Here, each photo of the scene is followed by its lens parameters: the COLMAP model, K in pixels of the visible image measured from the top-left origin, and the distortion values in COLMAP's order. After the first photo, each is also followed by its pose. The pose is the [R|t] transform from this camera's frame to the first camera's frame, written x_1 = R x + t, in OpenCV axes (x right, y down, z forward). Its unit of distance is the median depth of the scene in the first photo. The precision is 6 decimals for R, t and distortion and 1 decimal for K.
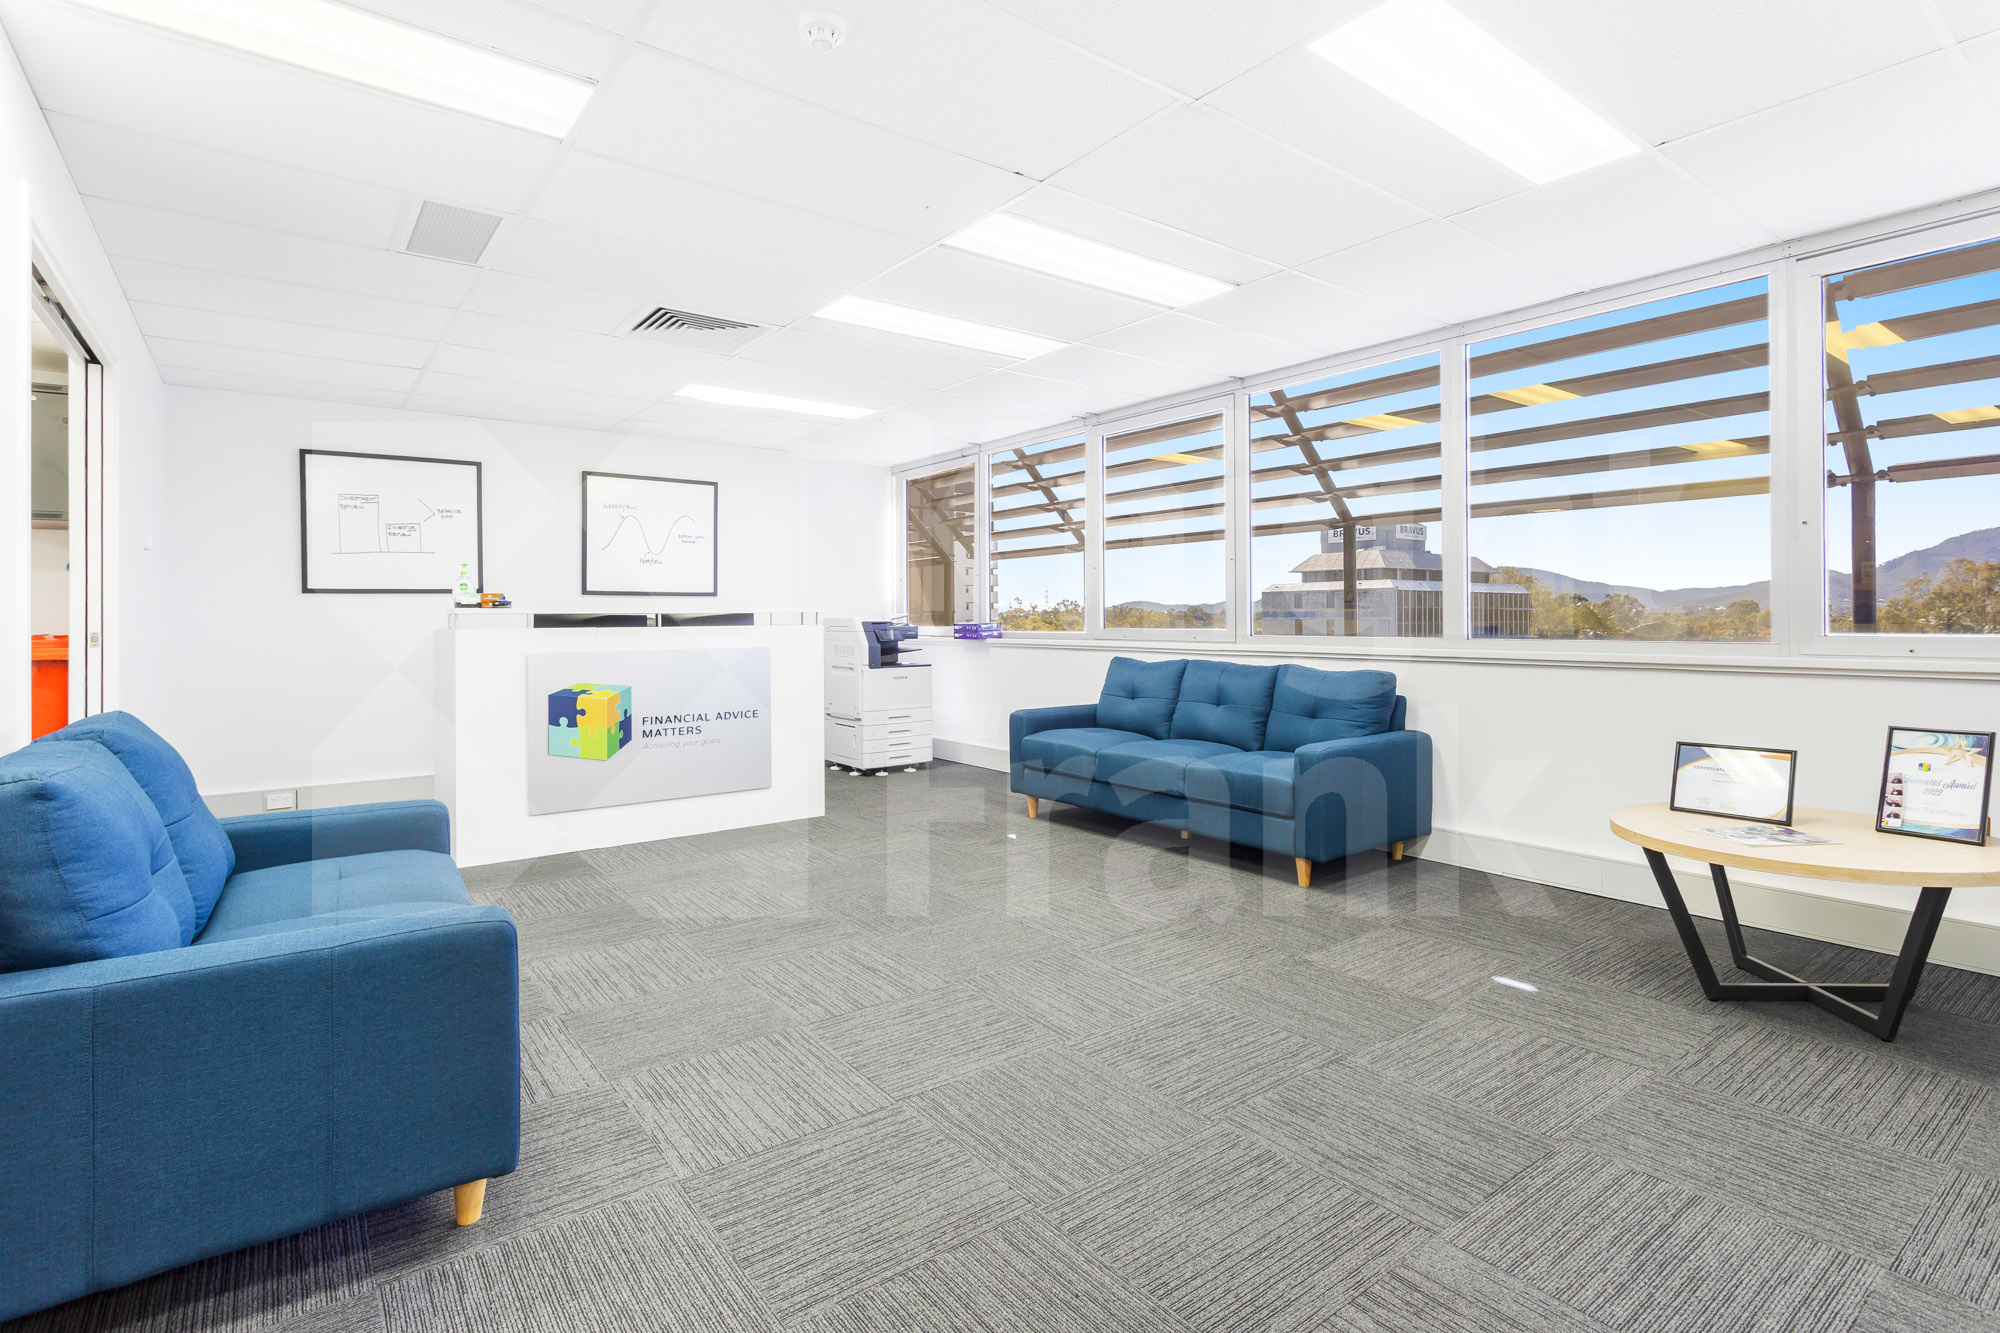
lens RADIAL K [[955.6, 0, 1004.5], [0, 955.6, 600.1], [0, 0, 1]] dist [-0.000378, 0.000107]
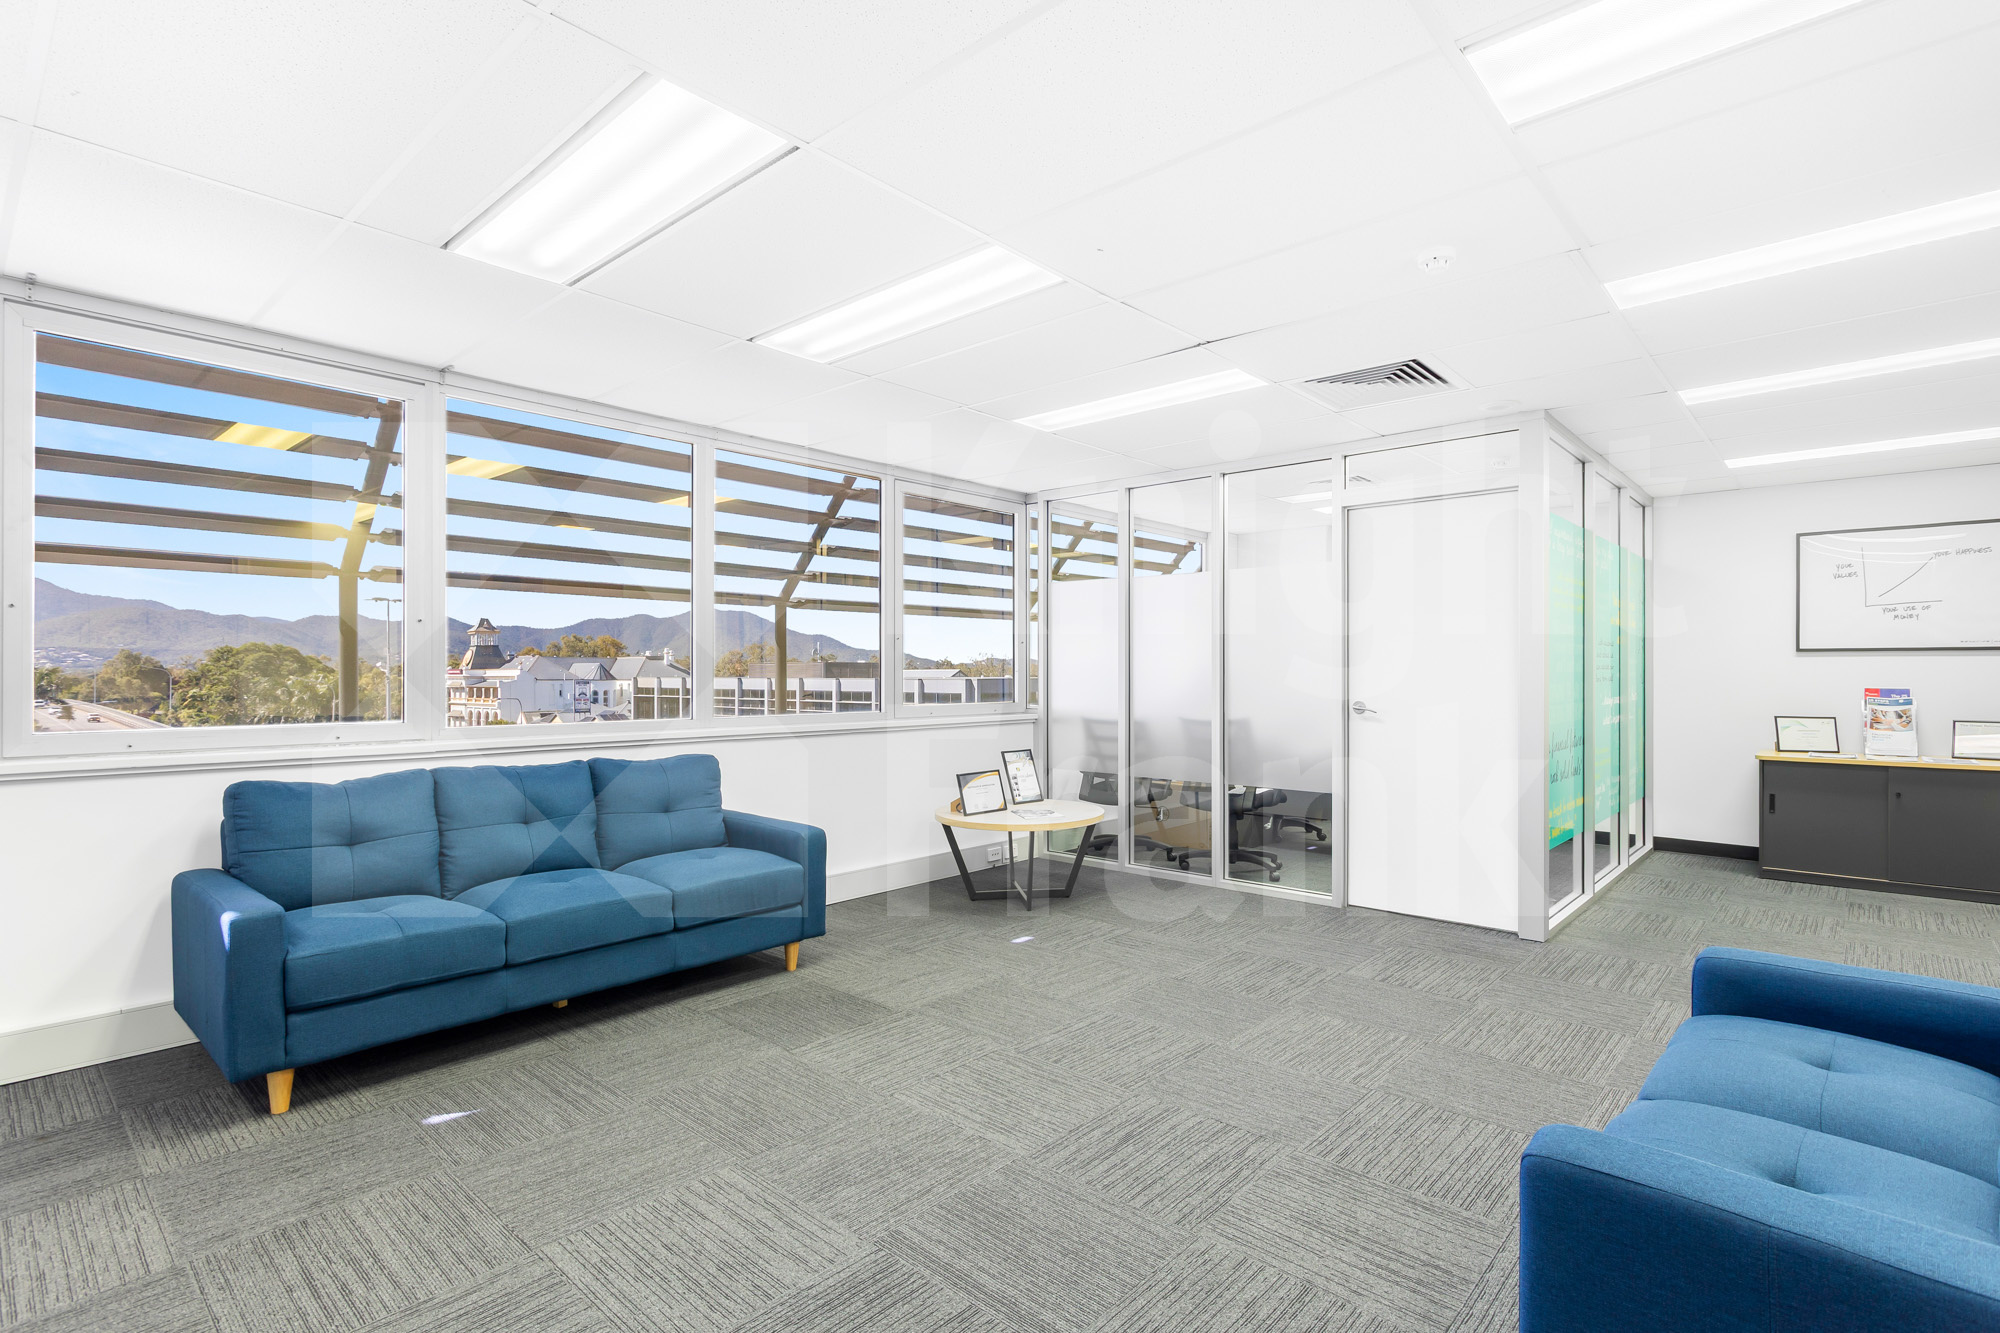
lens RADIAL K [[998.7, 0, 1000.0], [0, 998.7, 666.5], [0, 0, 1]] dist [-0.034448, 0.000021]
pose [[-0.186385, 0.017445, 0.982322, -0.979206], [-0.005151, 0.999811, -0.018733, 0.006690], [-0.982463, -0.008552, -0.186260, 1.312409]]
